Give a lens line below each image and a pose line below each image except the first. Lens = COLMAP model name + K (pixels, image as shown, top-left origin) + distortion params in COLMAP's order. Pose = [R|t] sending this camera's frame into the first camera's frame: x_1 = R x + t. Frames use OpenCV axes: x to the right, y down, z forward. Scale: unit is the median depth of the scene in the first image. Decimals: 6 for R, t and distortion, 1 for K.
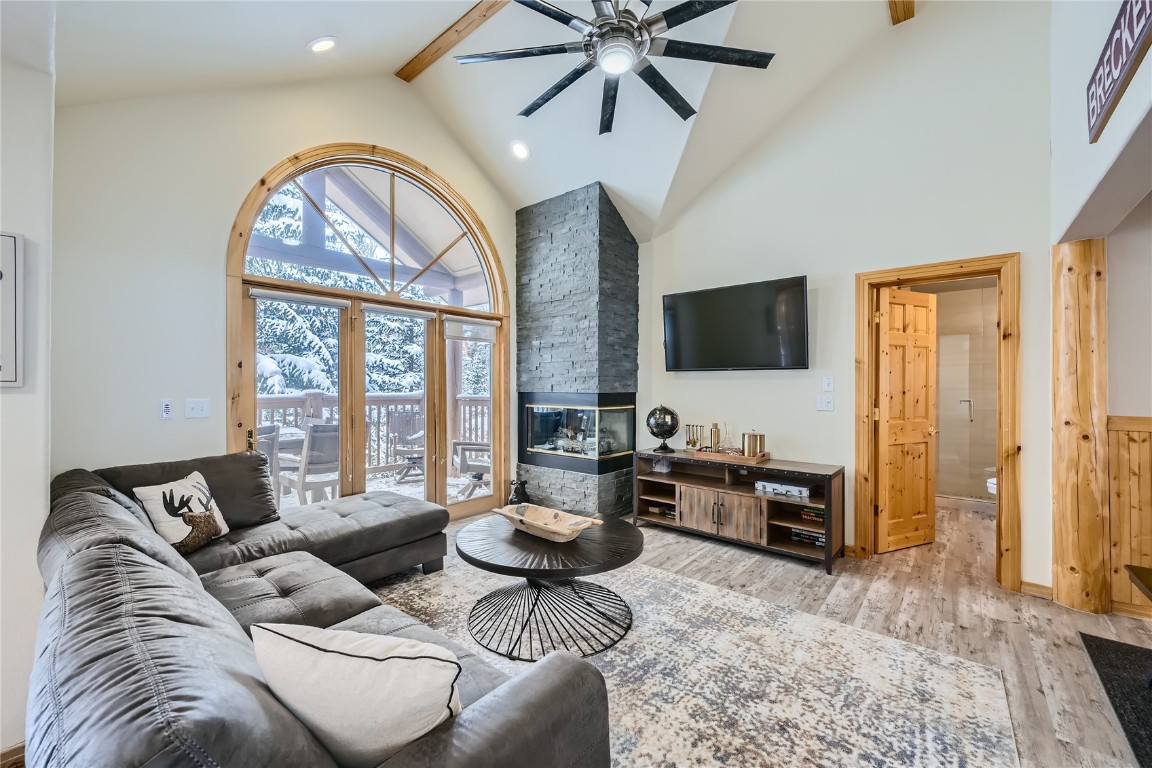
lens RADIAL K [[454.0, 0, 577.8], [0, 454.0, 387.6], [0, 0, 1]] dist [-0.000652, 0.000325]
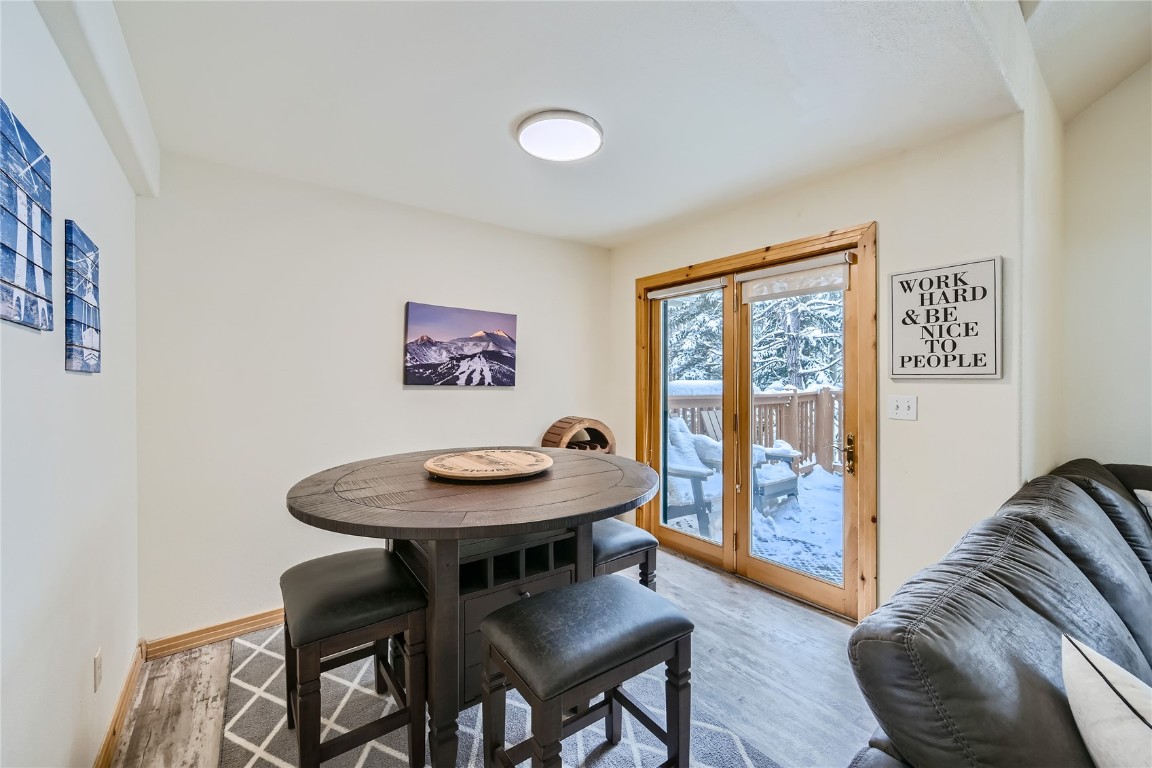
lens RADIAL K [[454.0, 0, 575.3], [0, 454.0, 380.7], [0, 0, 1]] dist [-0.000652, 0.000325]
pose [[-0.216236, 0.004013, -0.976333, 0.192564], [-0.002524, 0.999986, 0.004669, 0.000253], [0.976338, 0.003474, -0.216223, 0.103615]]
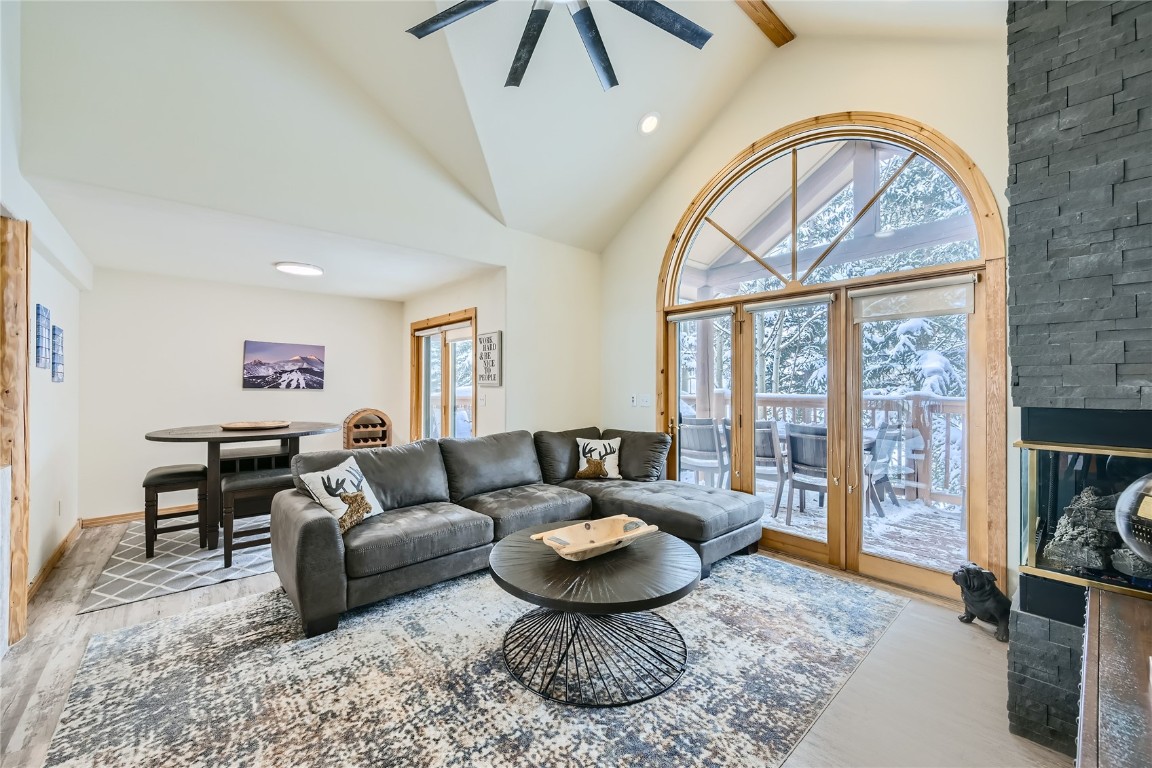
lens RADIAL K [[454.0, 0, 577.7], [0, 454.0, 382.4], [0, 0, 1]] dist [-0.000652, 0.000325]
pose [[-0.147655, -0.004849, -0.989027, 1.166795], [-0.007135, 0.999967, -0.003837, -0.013576], [0.989013, 0.006490, -0.147685, 1.543840]]
